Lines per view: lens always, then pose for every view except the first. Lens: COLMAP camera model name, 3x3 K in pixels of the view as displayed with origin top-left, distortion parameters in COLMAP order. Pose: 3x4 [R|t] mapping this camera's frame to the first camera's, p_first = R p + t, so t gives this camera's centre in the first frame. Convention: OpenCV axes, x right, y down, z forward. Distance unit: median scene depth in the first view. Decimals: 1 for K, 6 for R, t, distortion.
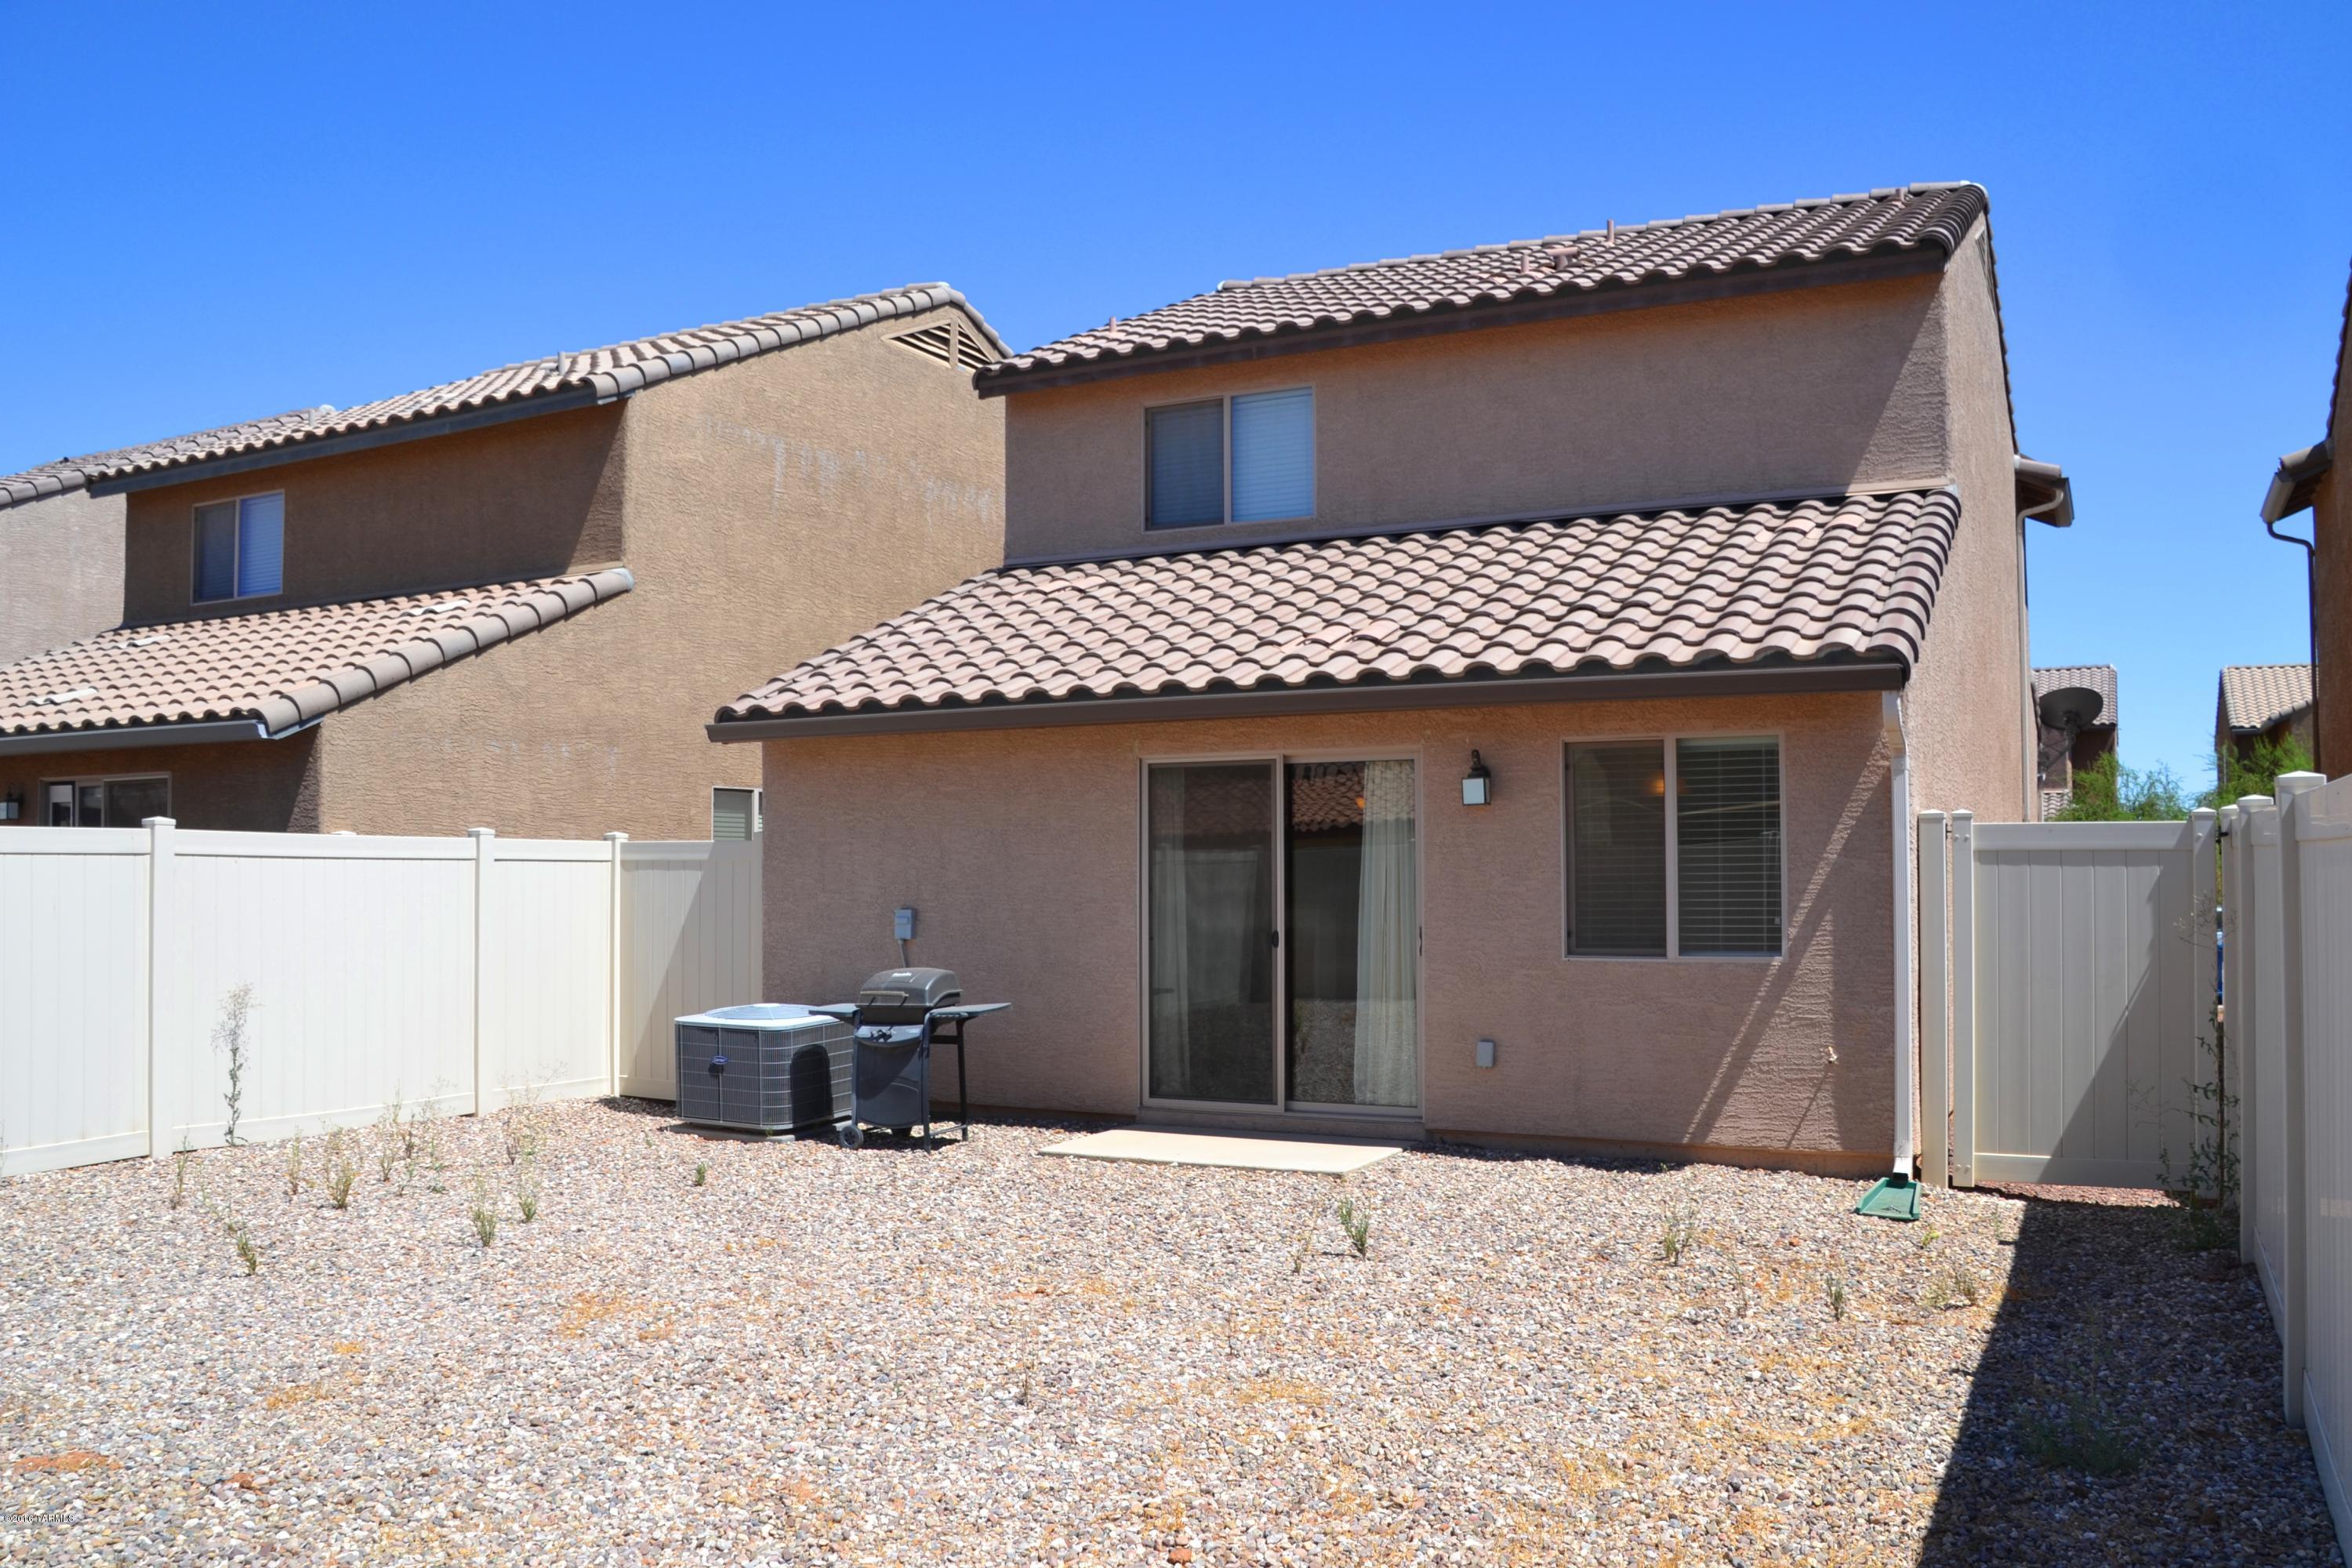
lens RADIAL K [[1900.3, 0, 1174.5], [0, 1900.3, 809.6], [0, 0, 1]] dist [-0.169864, 0.131902]
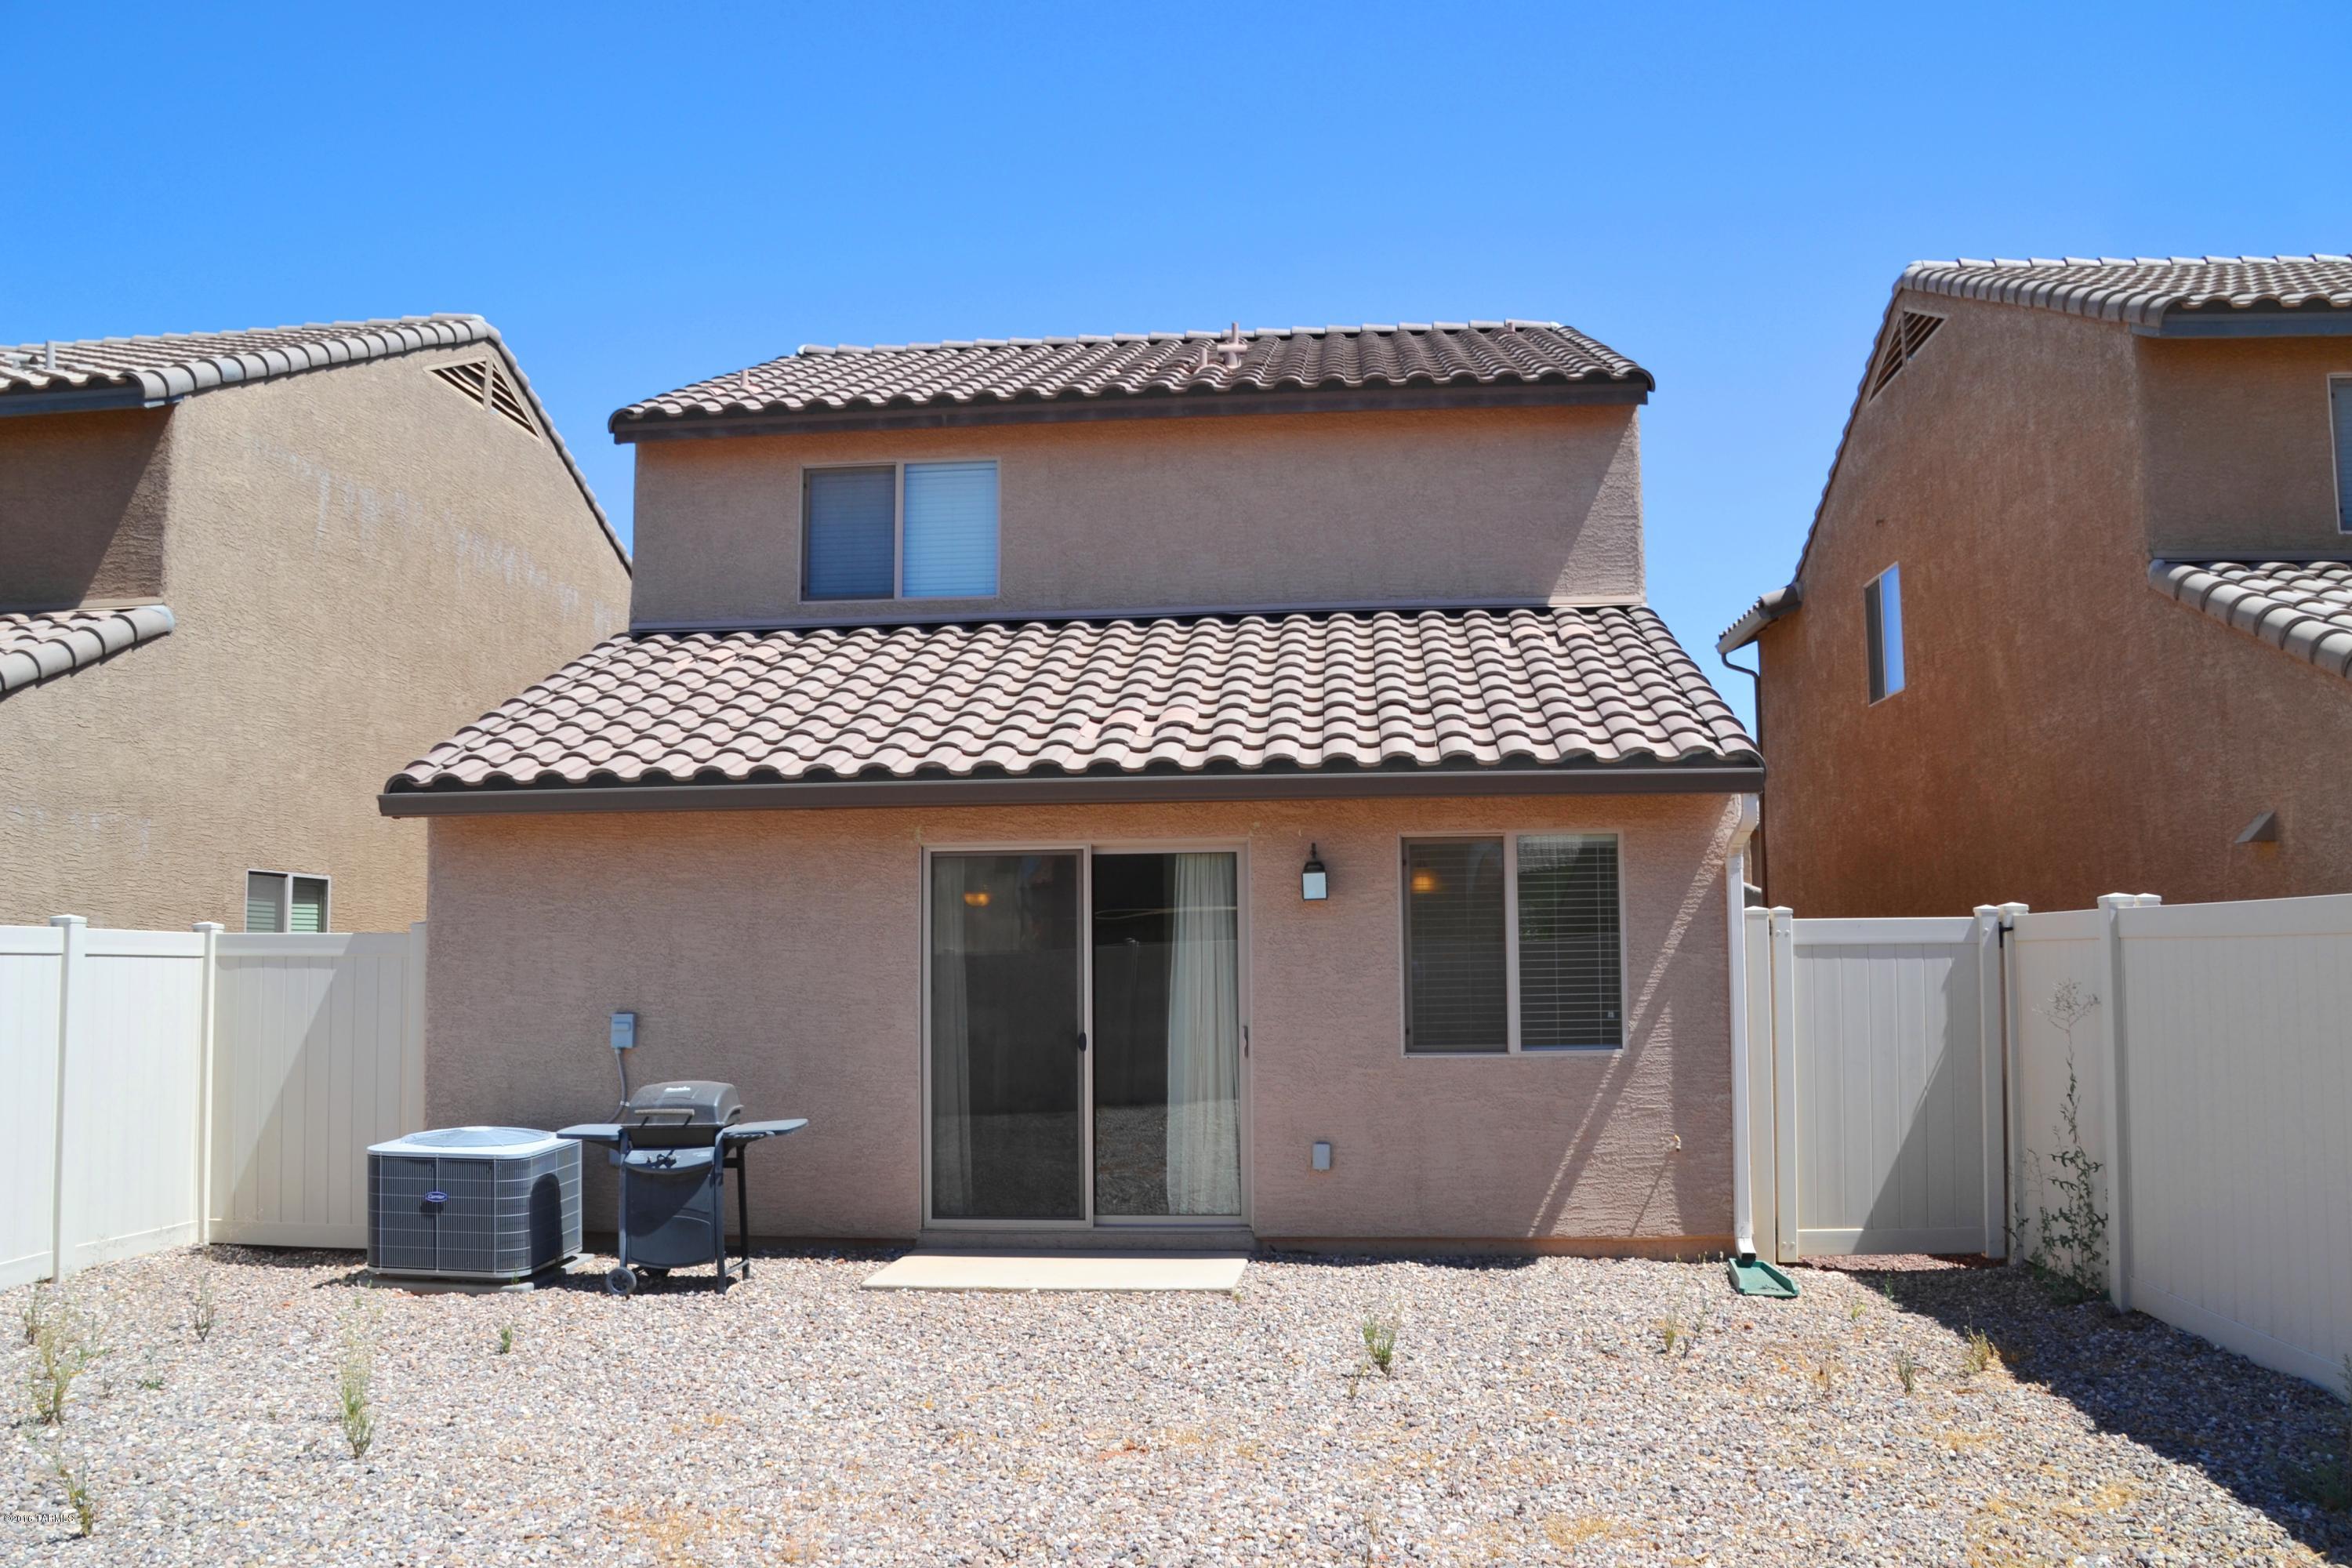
lens RADIAL K [[1900.3, 0, 1174.5], [0, 1900.3, 809.6], [0, 0, 1]] dist [-0.169864, 0.131902]
pose [[0.926369, 0.026641, 0.375673, -0.251165], [-0.006797, 0.998515, -0.054050, 0.004027], [-0.376555, 0.047517, 0.925175, 0.111867]]
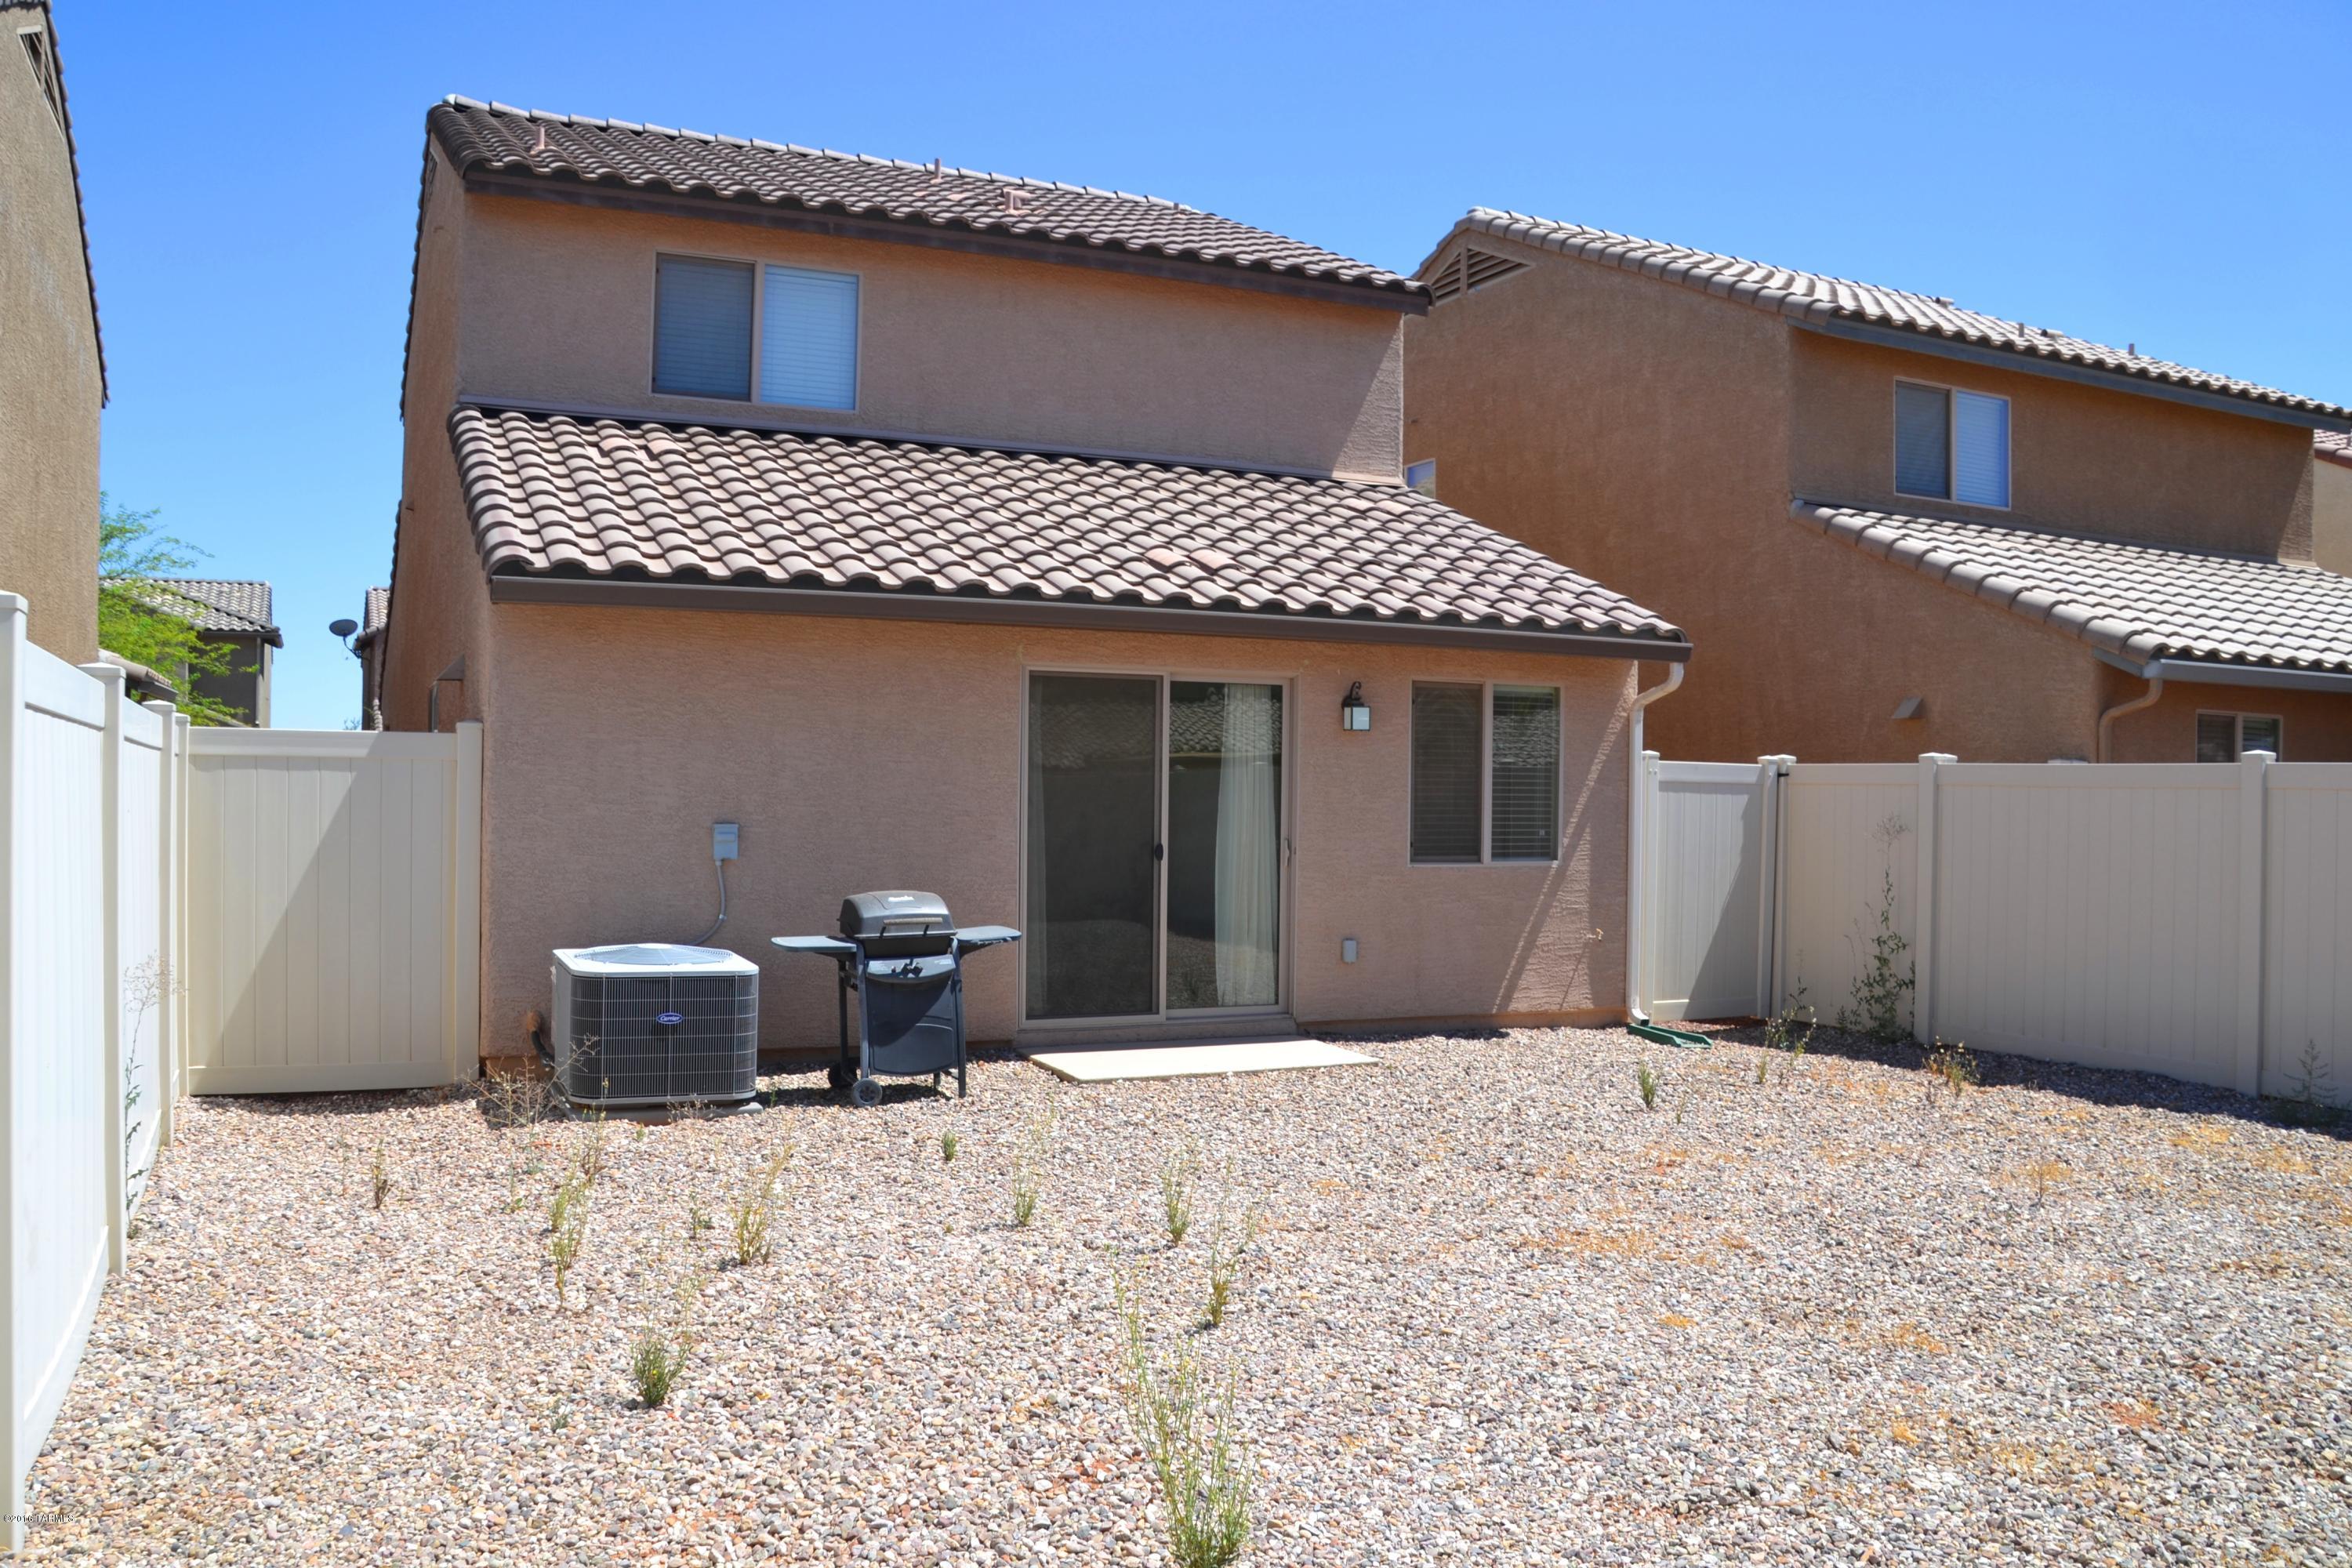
lens RADIAL K [[1900.3, 0, 1174.5], [0, 1900.3, 809.6], [0, 0, 1]] dist [-0.169864, 0.131902]
pose [[0.603185, 0.005018, 0.797585, -0.736620], [-0.040562, 0.998879, 0.024392, 0.019610], [-0.796569, -0.047064, 0.602713, 0.368703]]
